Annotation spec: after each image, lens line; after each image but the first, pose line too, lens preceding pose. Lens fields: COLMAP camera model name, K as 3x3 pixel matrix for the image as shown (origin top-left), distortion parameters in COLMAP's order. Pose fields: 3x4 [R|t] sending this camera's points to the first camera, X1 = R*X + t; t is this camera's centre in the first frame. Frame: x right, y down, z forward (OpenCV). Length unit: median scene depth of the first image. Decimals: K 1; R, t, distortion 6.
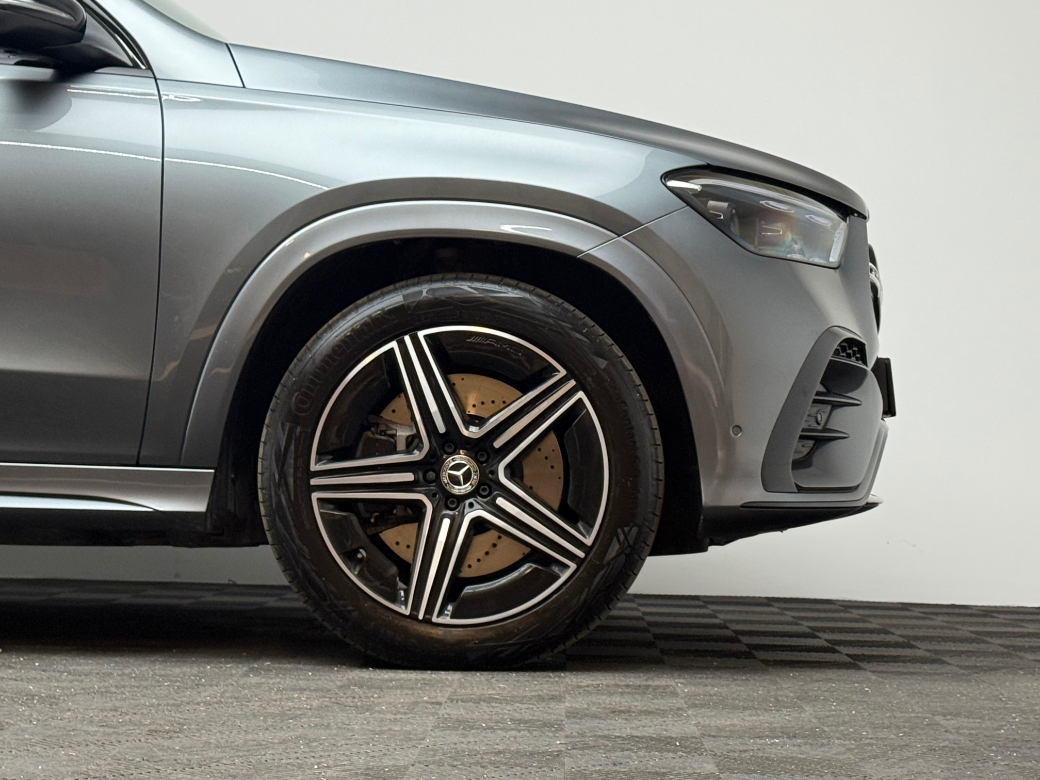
lens RADIAL K [[2273.2, 0, 519.2], [0, 2273.2, 392.0], [0, 0, 1]] dist [0.124013, 0.000000]
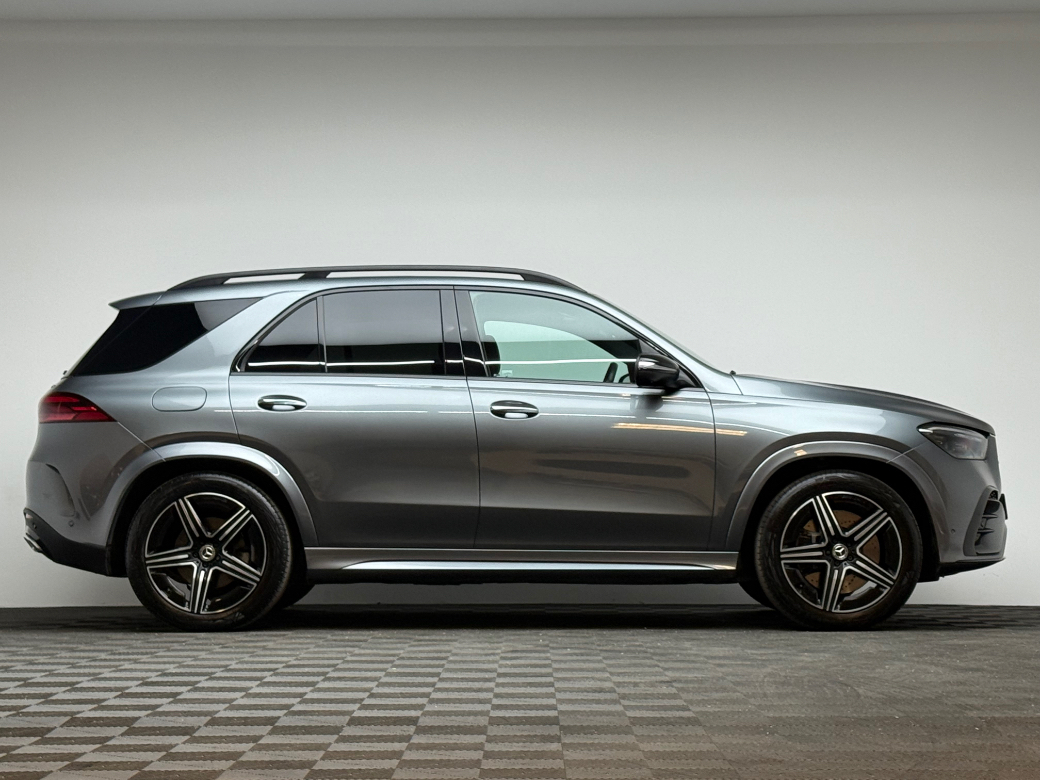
lens RADIAL K [[2273.2, 0, 520.5], [0, 2273.2, 388.6], [0, 0, 1]] dist [0.124013, 0.000000]
pose [[0.999532, -0.026006, 0.016128, -0.407753], [0.026293, 0.999496, -0.017810, -0.105596], [-0.015656, 0.018225, 0.999711, -1.467816]]
